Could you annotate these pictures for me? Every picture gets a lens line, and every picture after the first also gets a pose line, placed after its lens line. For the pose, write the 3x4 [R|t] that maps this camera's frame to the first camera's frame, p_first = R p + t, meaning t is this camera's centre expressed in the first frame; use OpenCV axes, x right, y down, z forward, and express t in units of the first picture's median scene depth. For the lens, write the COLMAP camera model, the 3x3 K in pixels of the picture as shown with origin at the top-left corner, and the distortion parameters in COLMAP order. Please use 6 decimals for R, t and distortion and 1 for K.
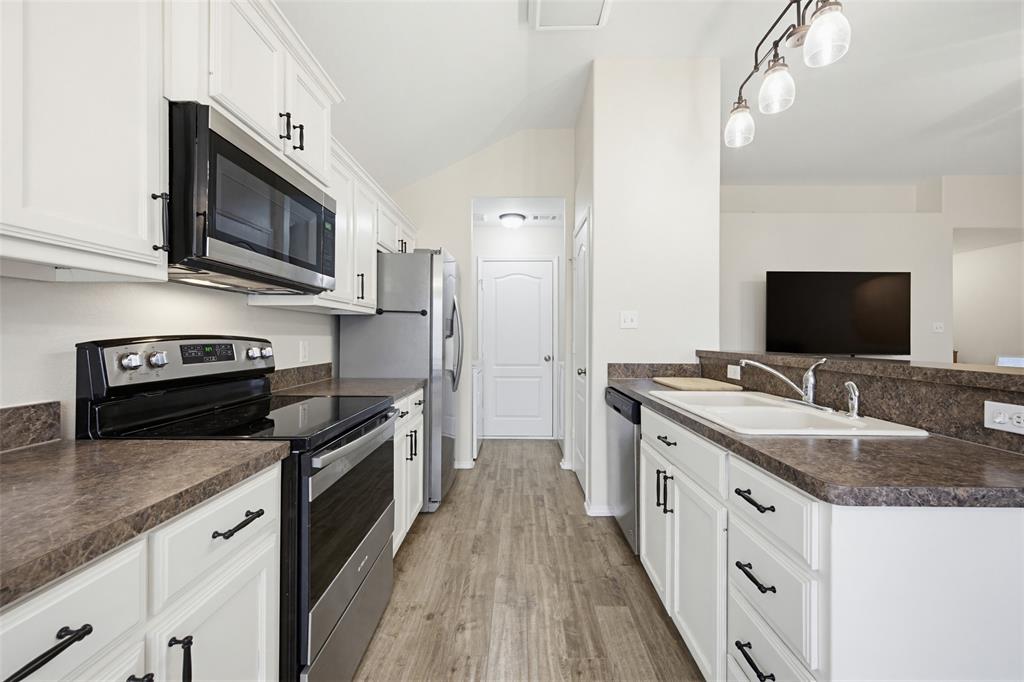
lens RADIAL K [[397.8, 0, 514.8], [0, 397.8, 335.1], [0, 0, 1]] dist [0.001809, 0.000035]
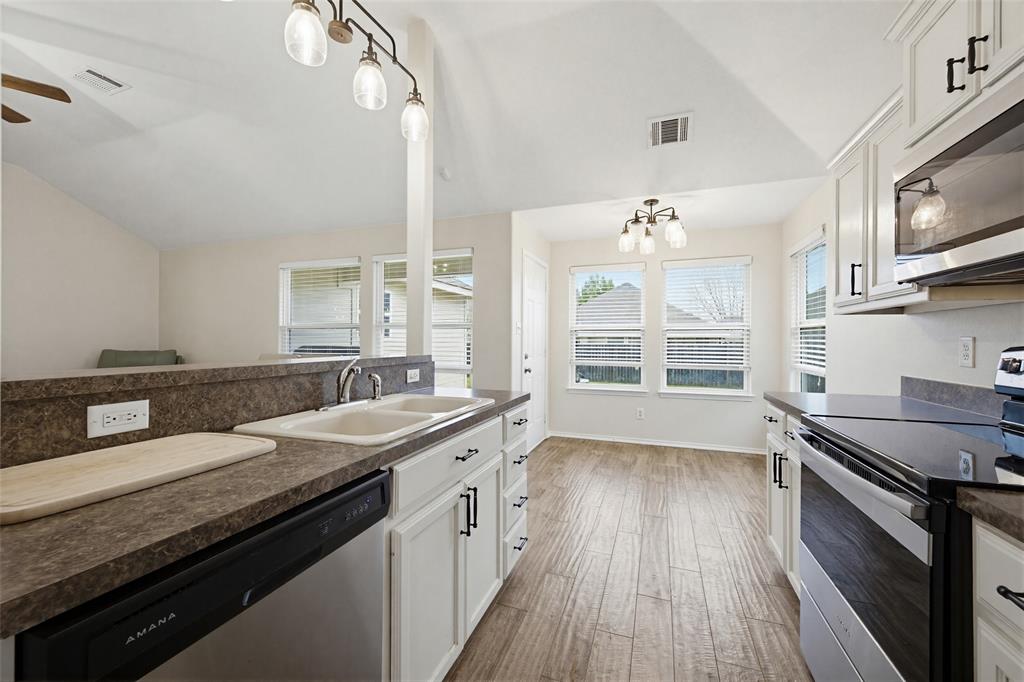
lens RADIAL K [[397.8, 0, 514.8], [0, 397.8, 335.1], [0, 0, 1]] dist [0.001809, 0.000035]
pose [[-0.942949, -0.004070, 0.332913, -0.017886], [-0.007900, 0.999917, -0.010151, 0.000678], [-0.332844, -0.012202, -0.942903, 1.505754]]
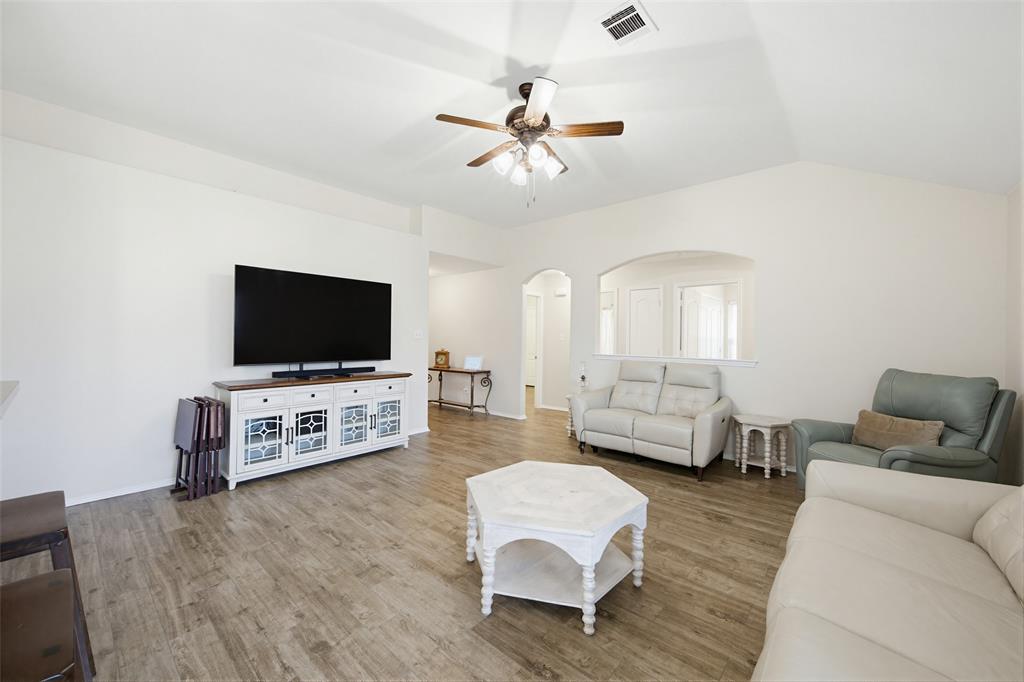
lens RADIAL K [[397.8, 0, 514.8], [0, 397.8, 335.1], [0, 0, 1]] dist [0.001809, 0.000035]
pose [[0.652374, 0.004676, 0.757883, 0.888619], [-0.008026, 0.999968, 0.000739, -0.050195], [-0.757855, -0.006565, 0.652390, 0.079644]]
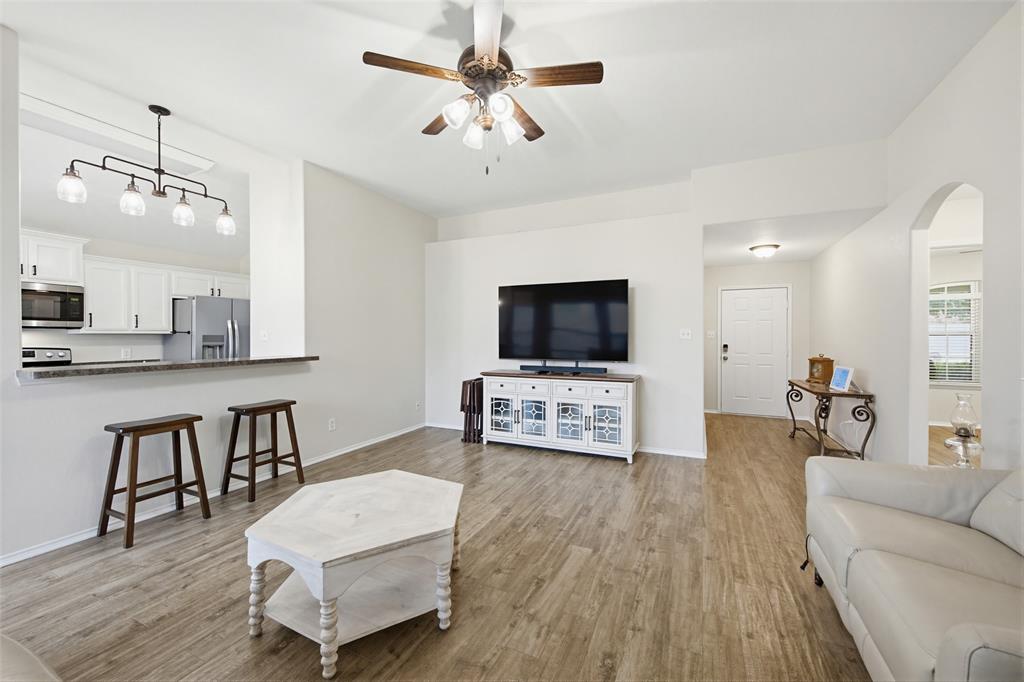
lens RADIAL K [[397.8, 0, 514.8], [0, 397.8, 335.1], [0, 0, 1]] dist [0.001809, 0.000035]
pose [[0.908619, -0.007421, -0.417560, 2.613690], [0.007373, 0.999971, -0.001728, -0.042801], [0.417561, -0.001508, 0.908648, -0.034400]]
